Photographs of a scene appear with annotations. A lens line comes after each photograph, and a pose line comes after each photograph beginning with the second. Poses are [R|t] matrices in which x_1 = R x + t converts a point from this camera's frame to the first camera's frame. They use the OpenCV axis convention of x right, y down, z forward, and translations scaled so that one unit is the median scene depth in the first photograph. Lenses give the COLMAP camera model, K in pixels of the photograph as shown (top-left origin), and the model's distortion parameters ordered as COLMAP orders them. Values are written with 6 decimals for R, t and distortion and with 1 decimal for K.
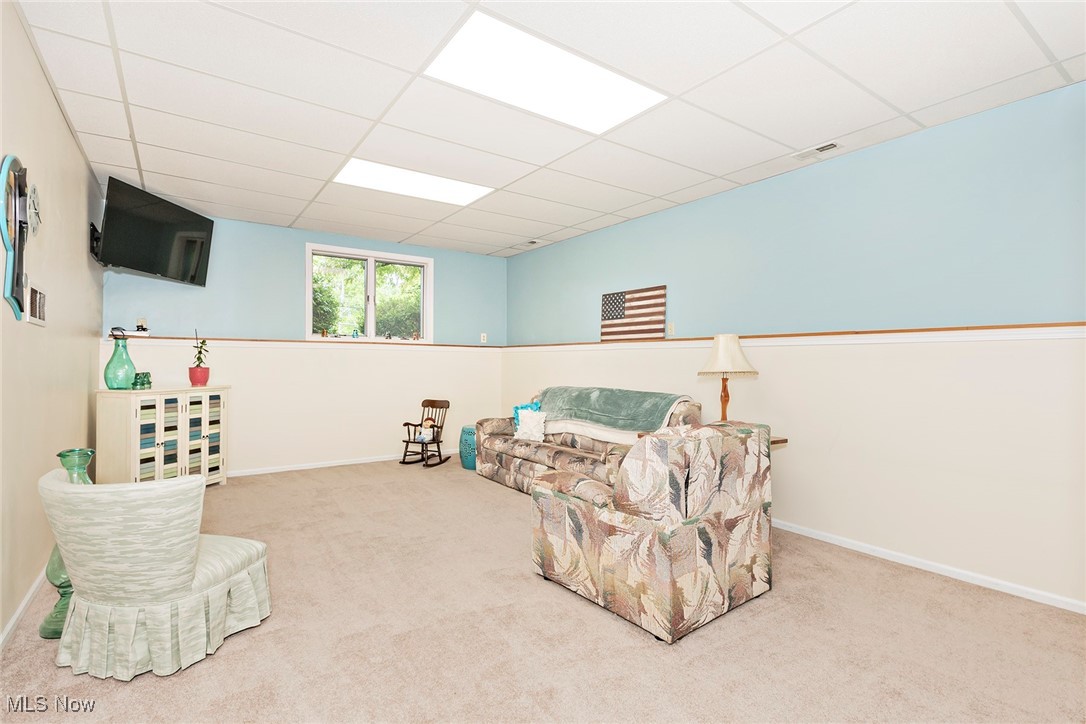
lens RADIAL K [[526.2, 0, 543.0], [0, 526.2, 362.0], [0, 0, 1]] dist [0.001390, 0.000104]
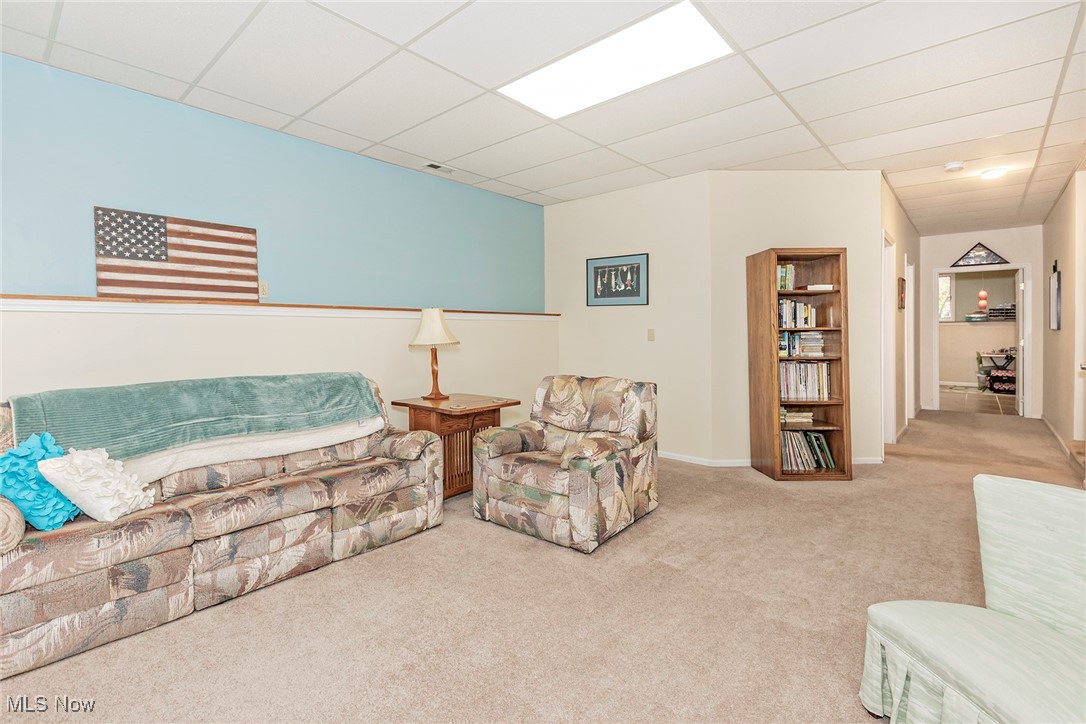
lens RADIAL K [[489.8, 0, 539.7], [0, 489.8, 330.1], [0, 0, 1]] dist [-0.000399, -0.000037]
pose [[-0.227171, -0.007579, 0.973825, -0.545952], [-0.002534, 0.999971, 0.007191, -0.011929], [-0.973852, -0.000834, -0.227184, 0.807846]]
